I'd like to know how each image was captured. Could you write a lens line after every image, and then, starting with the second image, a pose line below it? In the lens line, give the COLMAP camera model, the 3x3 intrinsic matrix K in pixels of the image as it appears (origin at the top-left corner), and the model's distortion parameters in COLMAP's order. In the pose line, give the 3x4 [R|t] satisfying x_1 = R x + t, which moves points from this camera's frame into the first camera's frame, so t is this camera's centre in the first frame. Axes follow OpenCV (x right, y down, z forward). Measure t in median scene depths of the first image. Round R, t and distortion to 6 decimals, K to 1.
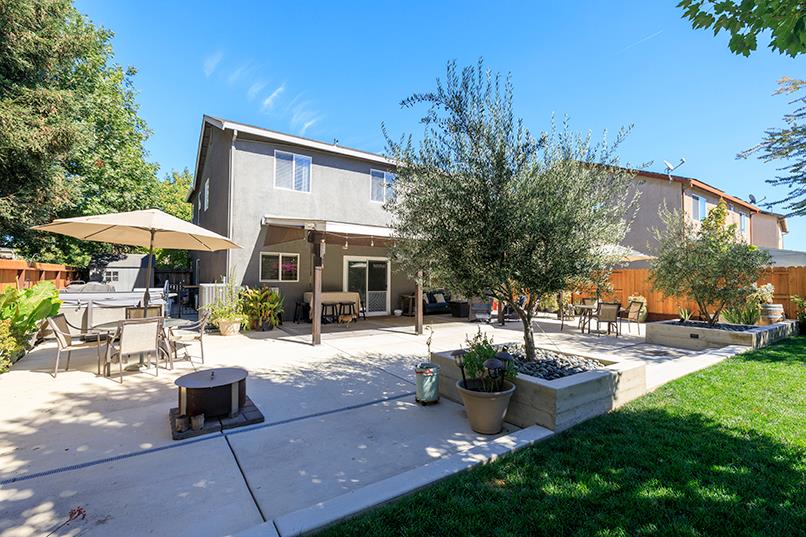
lens RADIAL K [[364.9, 0, 403.6], [0, 364.9, 268.2], [0, 0, 1]] dist [0.000182, -0.000154]
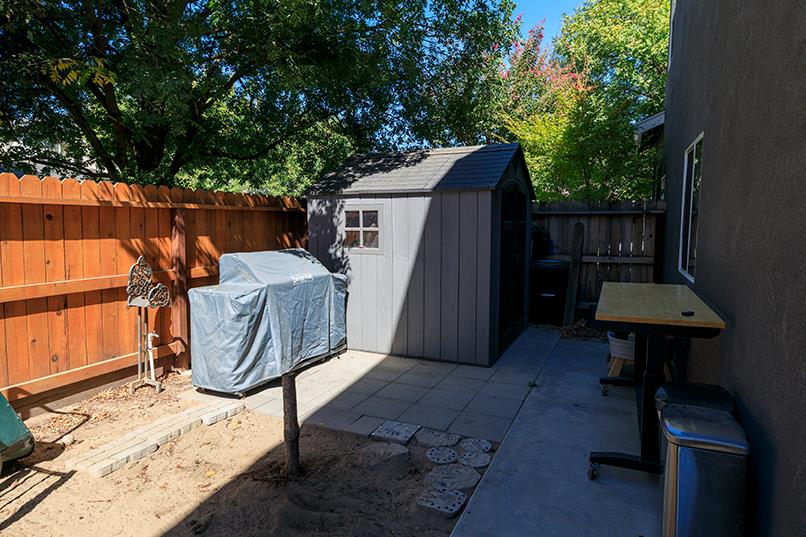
lens RADIAL K [[525.4, 0, 403.8], [0, 525.4, 265.3], [0, 0, 1]] dist [-0.002778, -0.000608]
pose [[0.537661, 0.072227, -0.840062, -0.455232], [0.009910, 0.995714, 0.091952, 0.014433], [0.843103, -0.057763, 0.534641, 0.817885]]
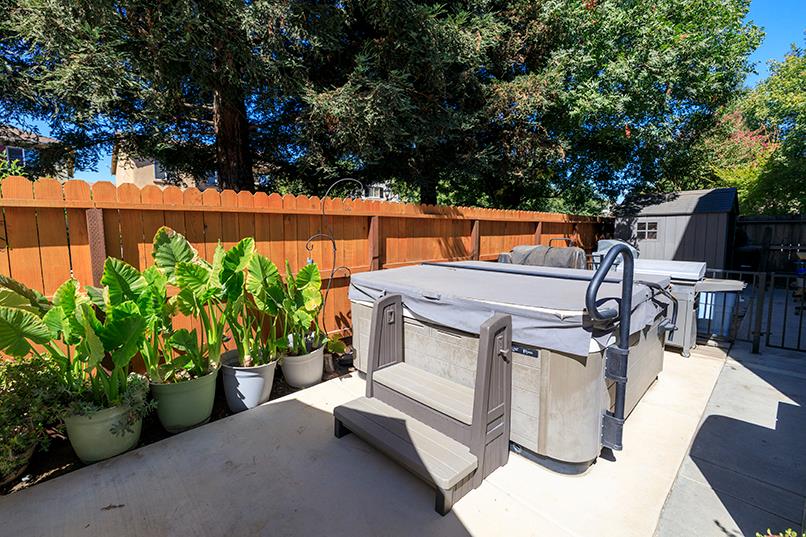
lens RADIAL K [[364.9, 0, 401.8], [0, 364.9, 268.9], [0, 0, 1]] dist [0.000182, -0.000154]
pose [[0.162798, 0.104889, -0.981068, -0.270319], [0.020523, 0.993758, 0.109651, 0.011209], [0.986446, -0.037986, 0.159629, 0.505746]]
